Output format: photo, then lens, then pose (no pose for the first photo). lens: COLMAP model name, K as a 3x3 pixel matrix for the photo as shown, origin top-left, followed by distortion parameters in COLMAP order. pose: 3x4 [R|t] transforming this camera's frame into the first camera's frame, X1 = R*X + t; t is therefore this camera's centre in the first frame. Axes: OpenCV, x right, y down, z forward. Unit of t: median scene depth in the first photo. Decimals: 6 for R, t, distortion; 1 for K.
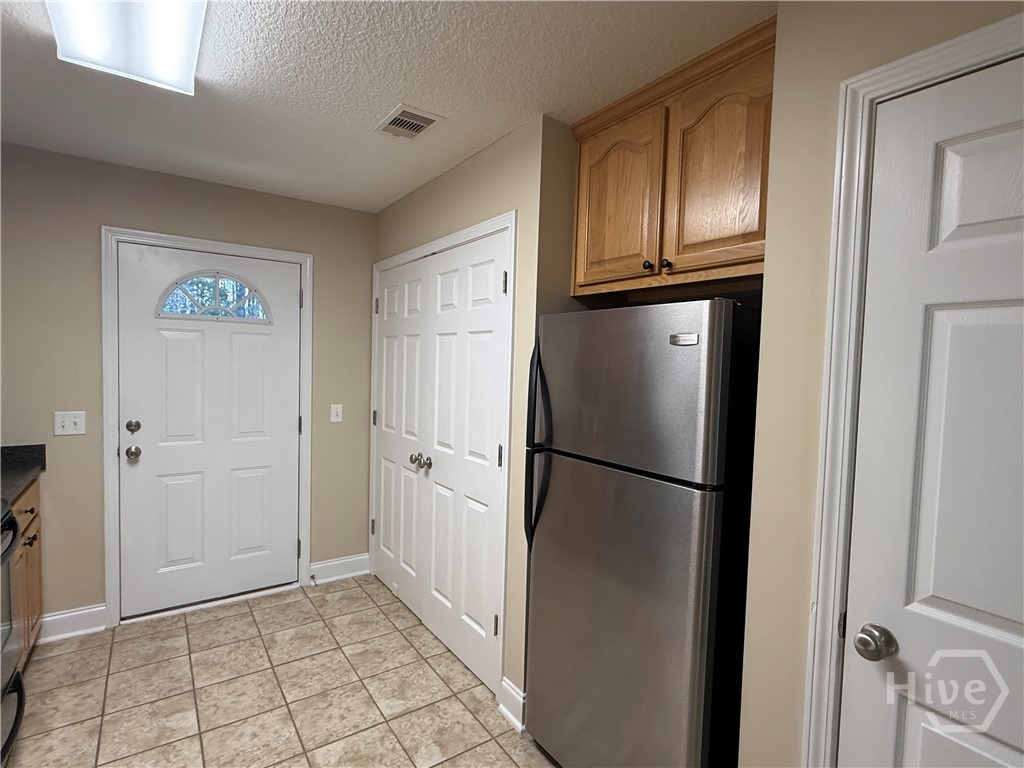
lens RADIAL K [[517.5, 0, 513.3], [0, 517.5, 384.2], [0, 0, 1]] dist [0.001670, -0.000871]
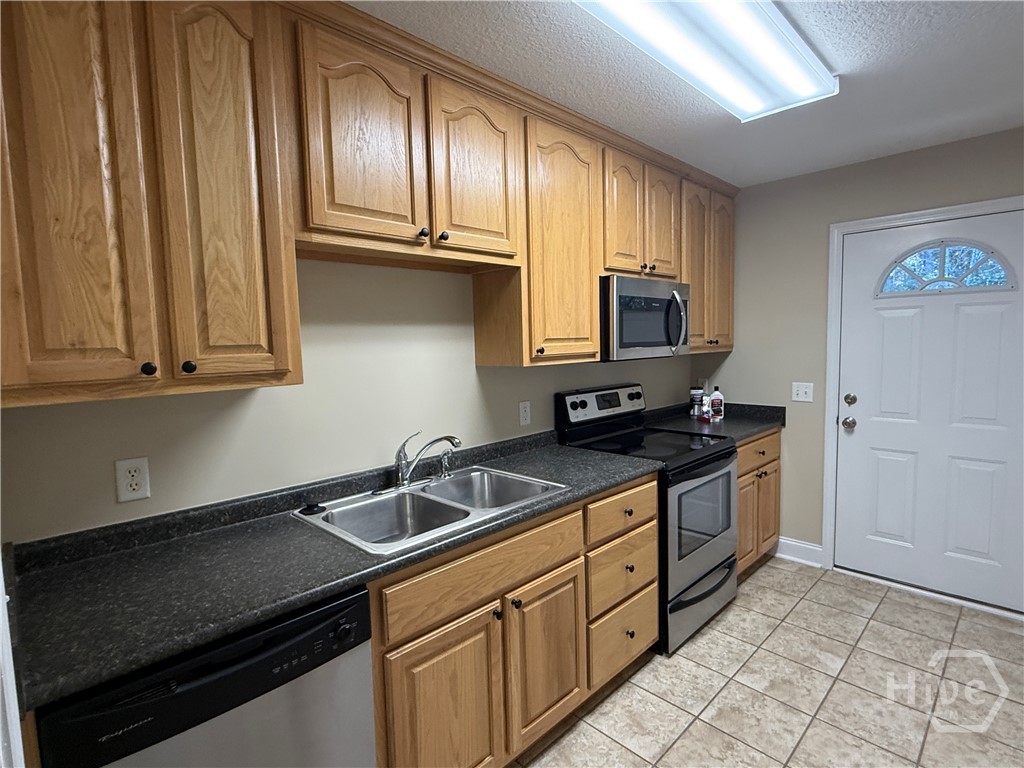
lens RADIAL K [[517.5, 0, 508.1], [0, 517.5, 384.3], [0, 0, 1]] dist [0.001670, -0.000871]
pose [[0.165420, 0.051651, -0.984870, 0.285850], [-0.017737, 0.998622, 0.049394, 0.009054], [0.986064, 0.009298, 0.166108, 0.109456]]
